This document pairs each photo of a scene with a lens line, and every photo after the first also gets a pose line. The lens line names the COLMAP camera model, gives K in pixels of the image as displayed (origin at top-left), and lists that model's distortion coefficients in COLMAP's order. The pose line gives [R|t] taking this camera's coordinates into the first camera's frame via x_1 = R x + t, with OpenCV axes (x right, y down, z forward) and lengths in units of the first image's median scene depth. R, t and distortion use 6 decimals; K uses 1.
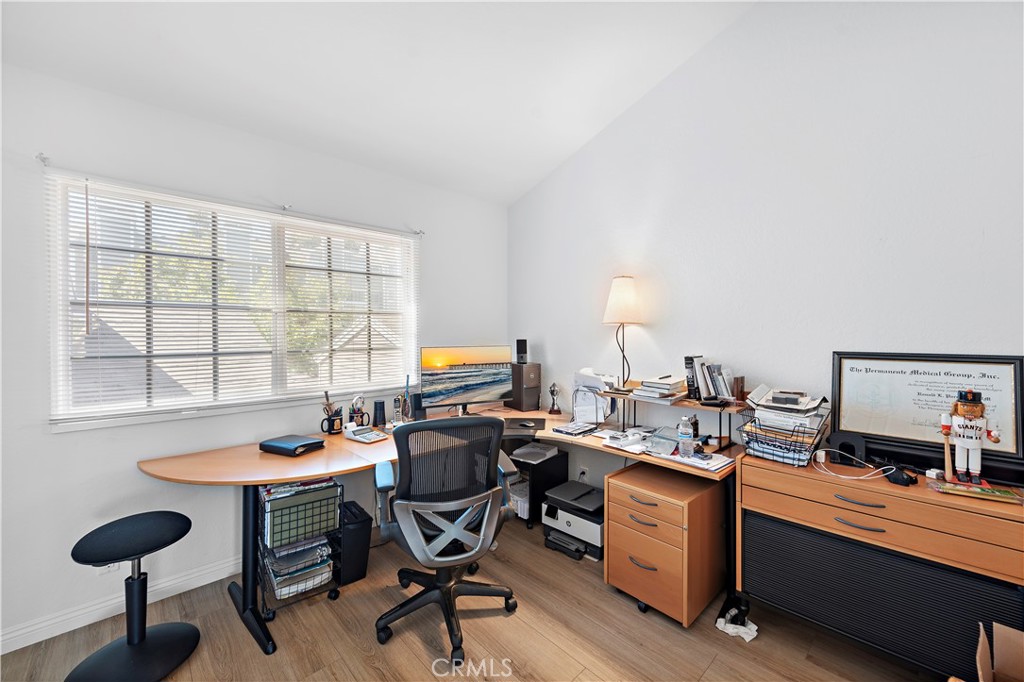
lens RADIAL K [[404.2, 0, 508.5], [0, 404.2, 337.5], [0, 0, 1]] dist [0.014609, -0.002601]
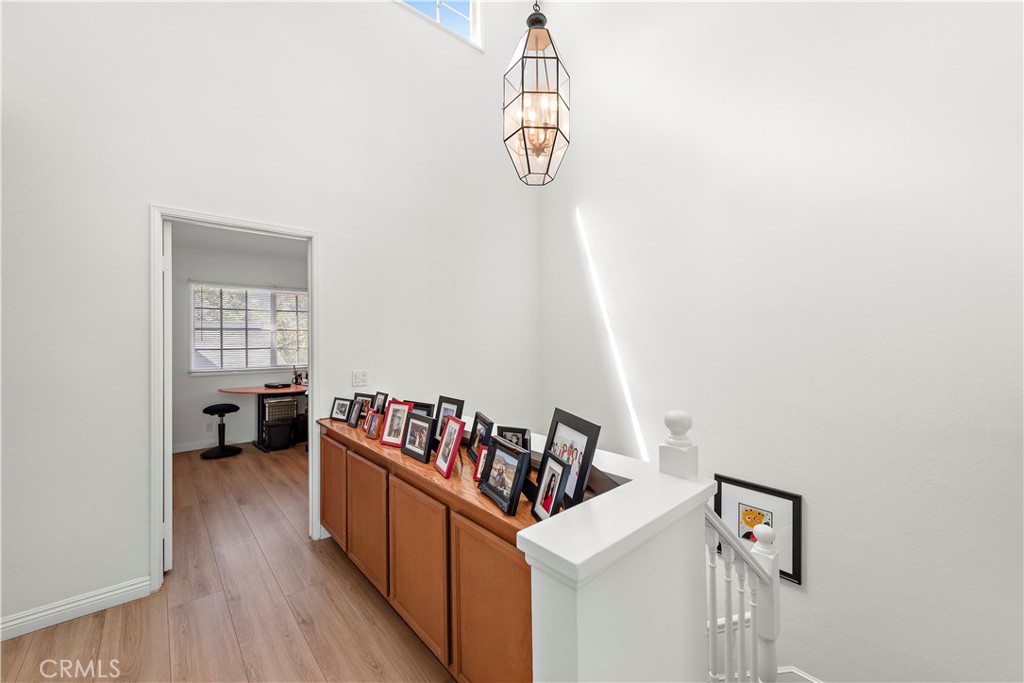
lens RADIAL K [[404.2, 0, 515.3], [0, 404.2, 339.7], [0, 0, 1]] dist [0.014609, -0.002601]
pose [[0.999732, -0.007170, -0.022007, 0.988833], [0.006919, 0.999910, -0.011458, 0.026846], [0.022087, 0.011303, 0.999692, -1.470798]]
